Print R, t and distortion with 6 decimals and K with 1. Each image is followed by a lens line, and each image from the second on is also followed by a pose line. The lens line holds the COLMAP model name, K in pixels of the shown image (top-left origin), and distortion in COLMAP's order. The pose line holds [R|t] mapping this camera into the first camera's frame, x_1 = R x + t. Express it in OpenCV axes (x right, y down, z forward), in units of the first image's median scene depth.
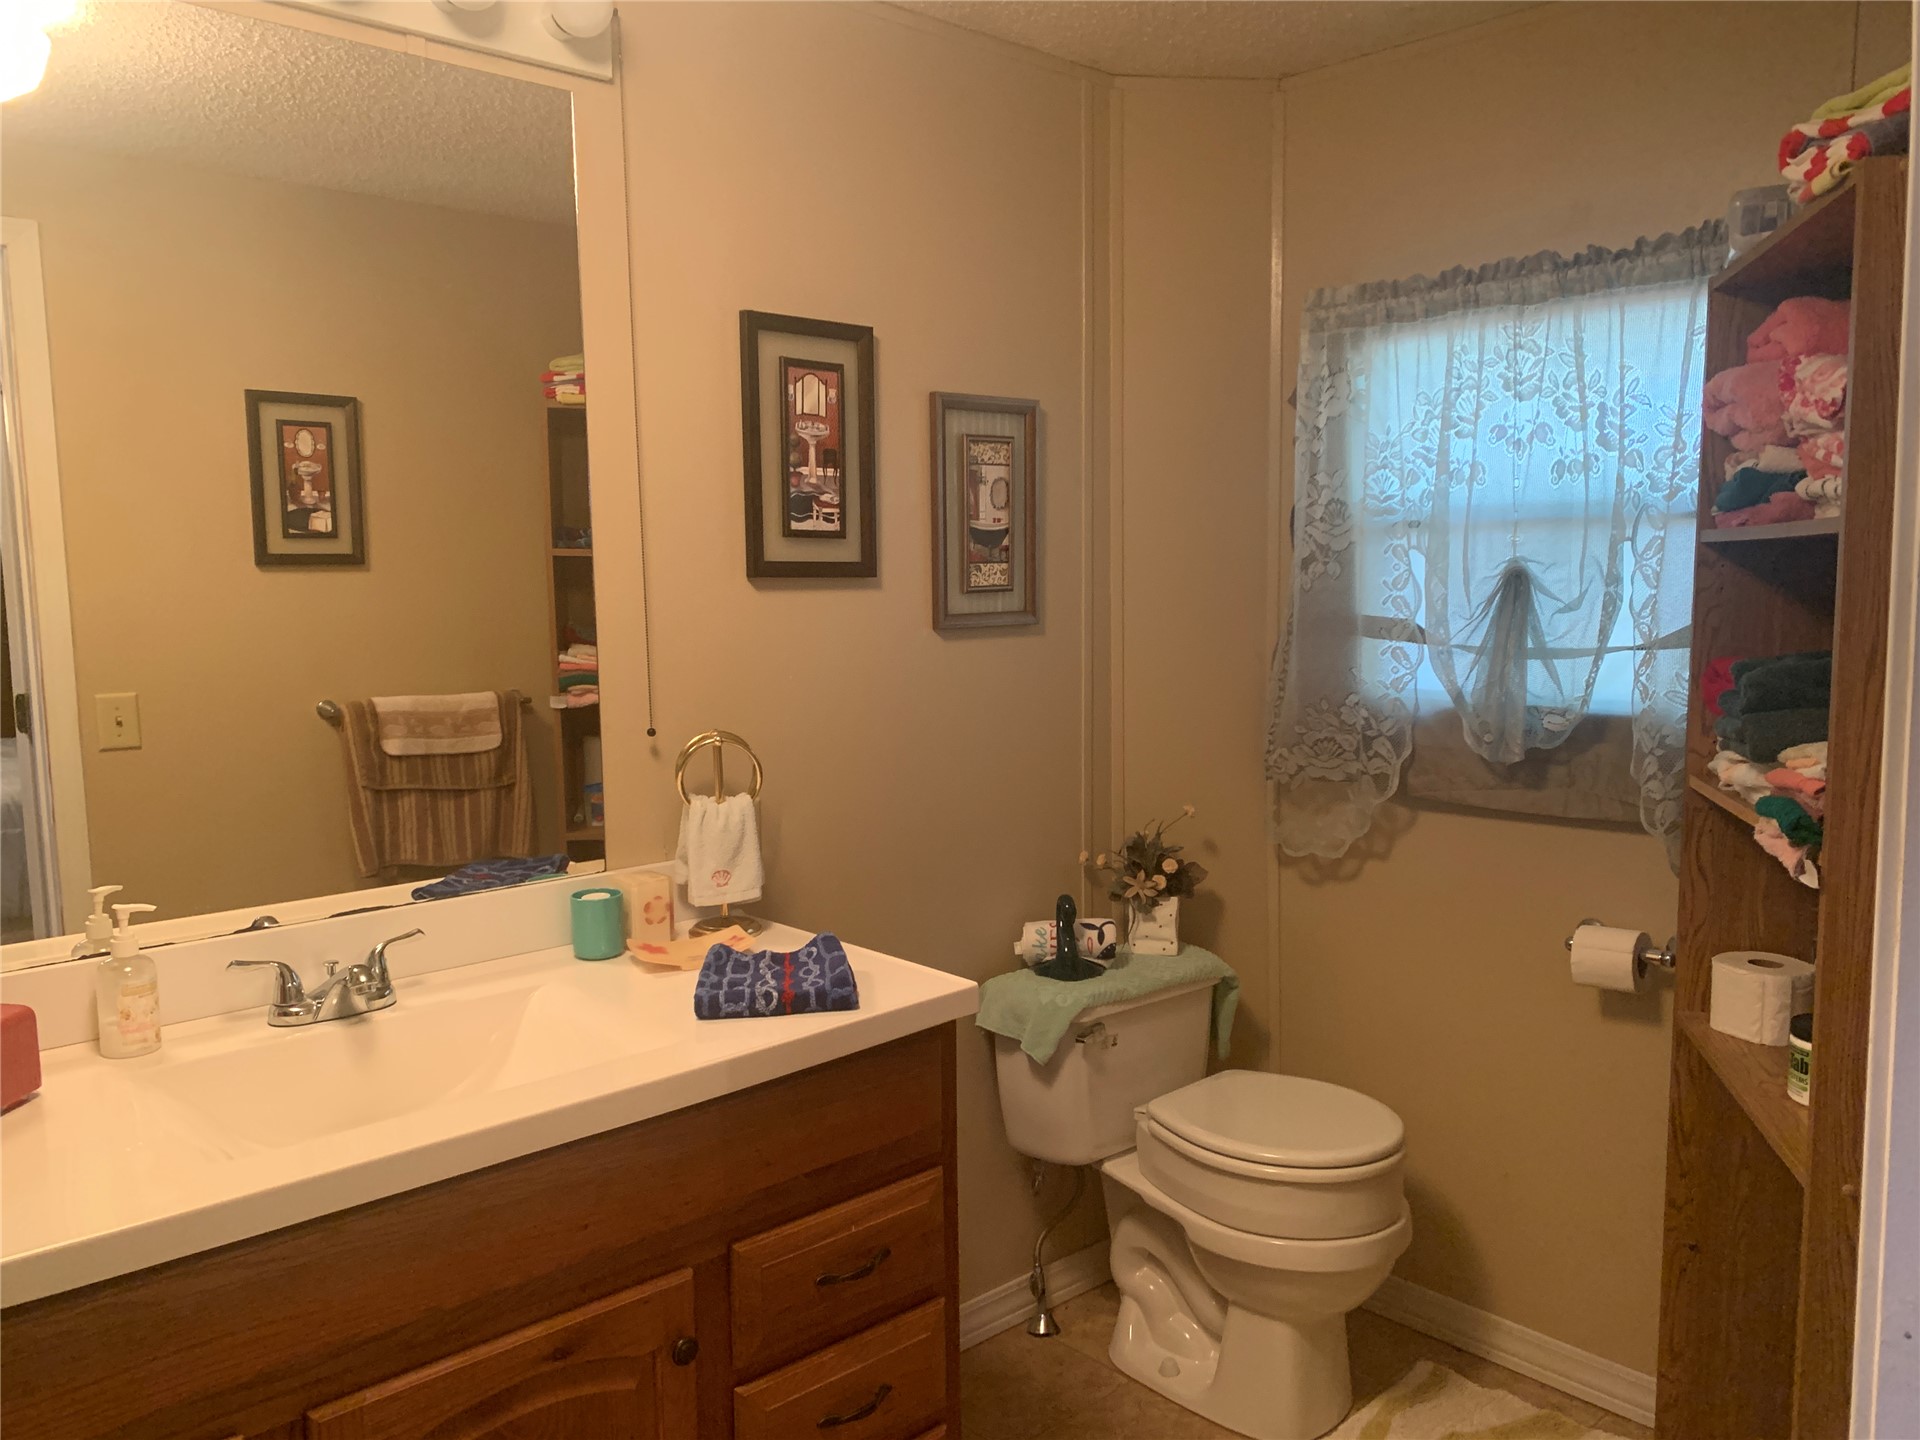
lens RADIAL K [[1466.8, 0, 960.5], [0, 1466.8, 753.9], [0, 0, 1]] dist [0.018494, -0.006535]
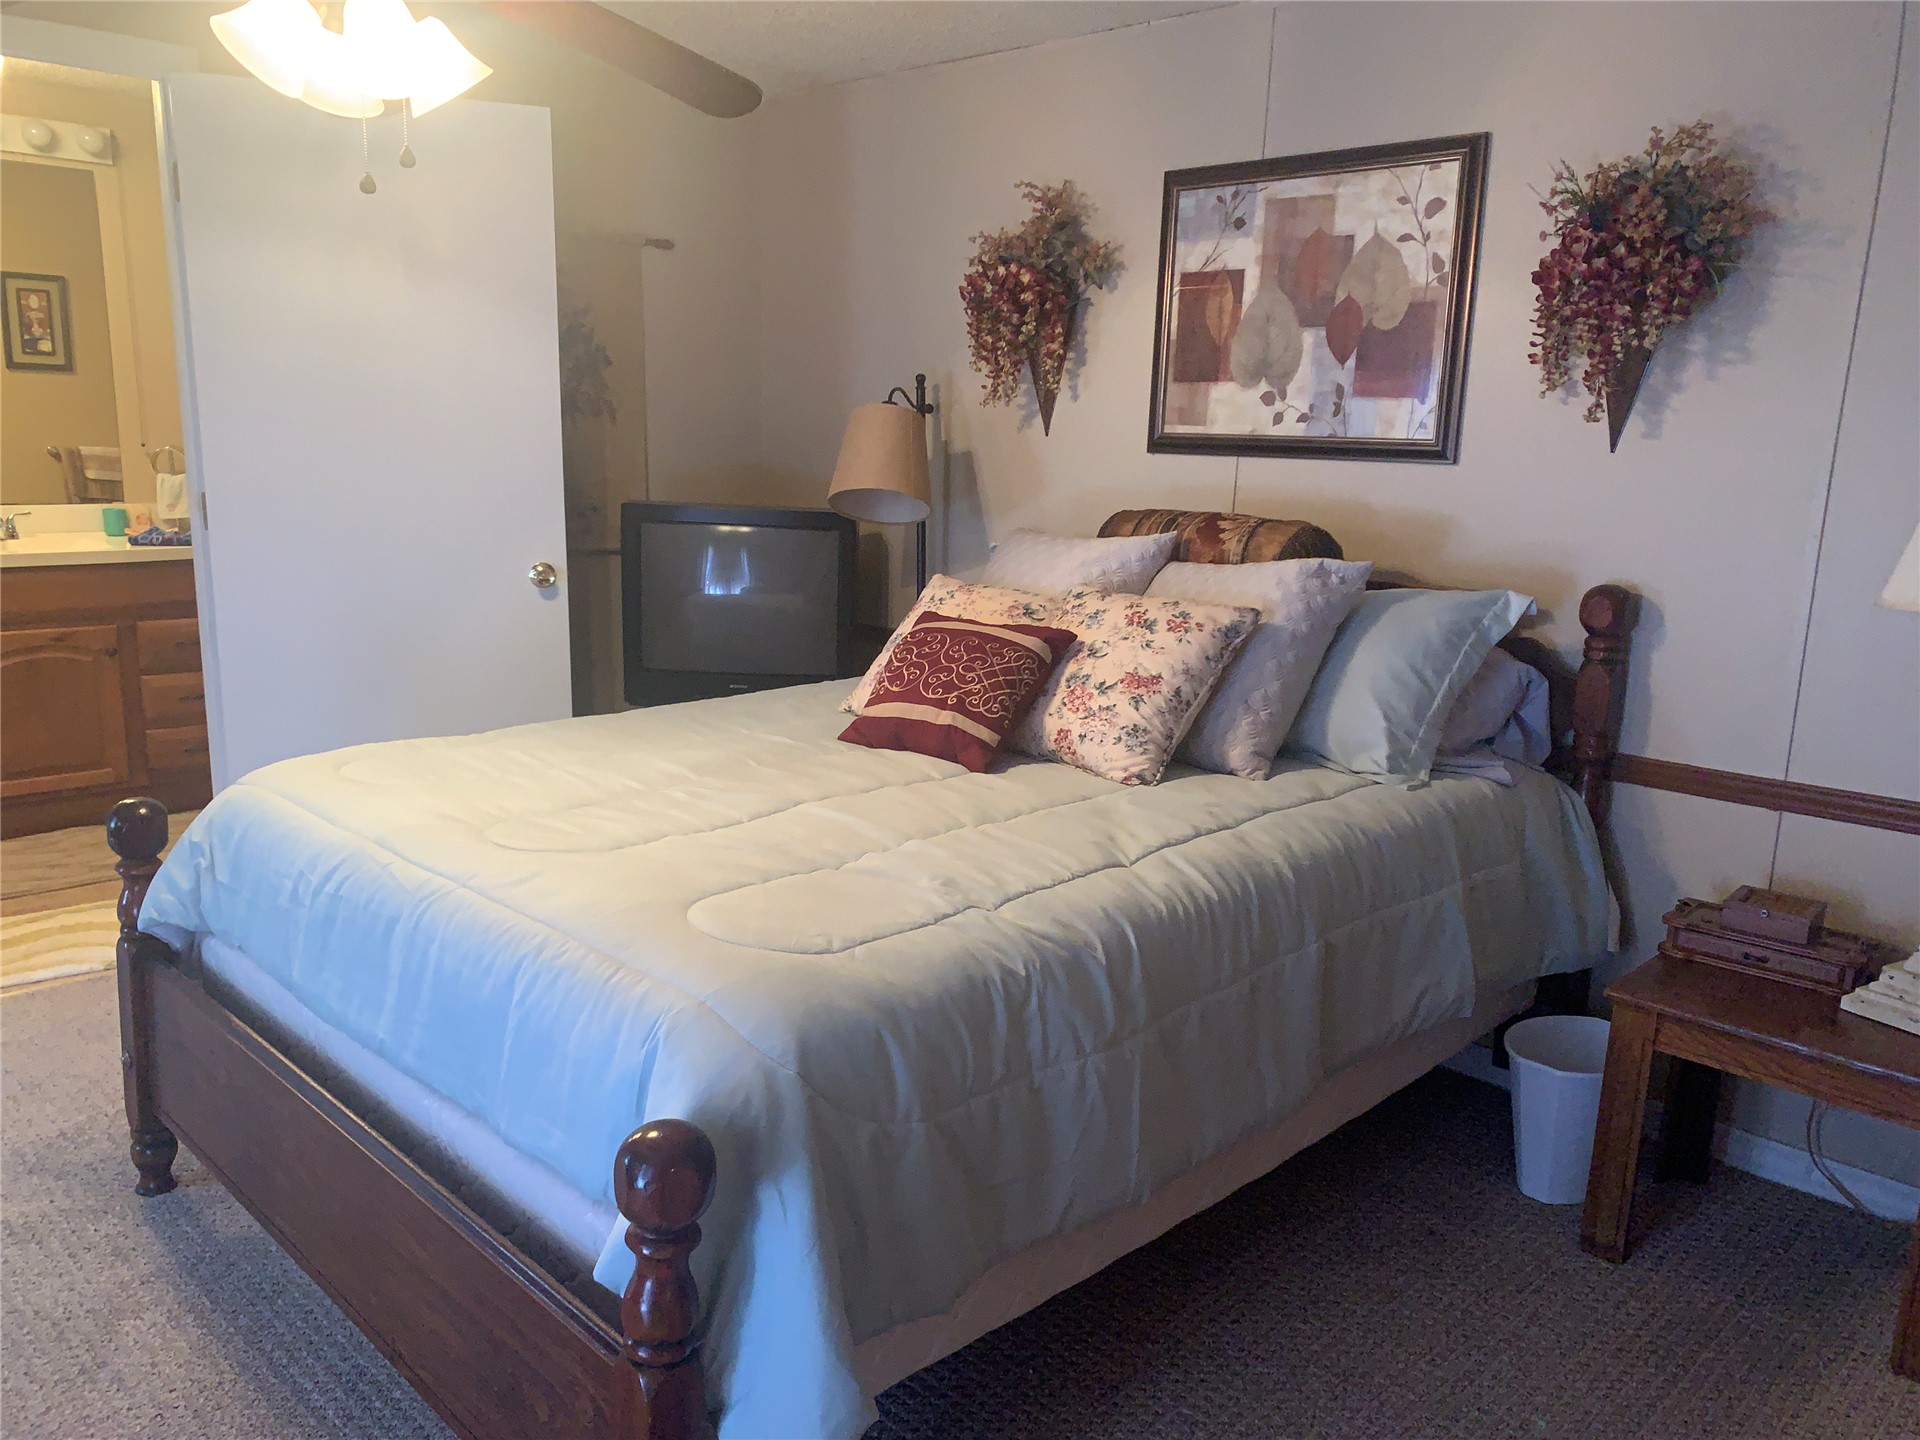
lens RADIAL K [[1466.8, 0, 960.5], [0, 1466.8, 753.9], [0, 0, 1]] dist [0.018494, -0.006535]
pose [[0.998311, 0.034149, 0.047010, 0.635204], [-0.038625, 0.994450, 0.097866, 0.123270], [-0.043407, -0.099517, 0.994089, -0.927234]]
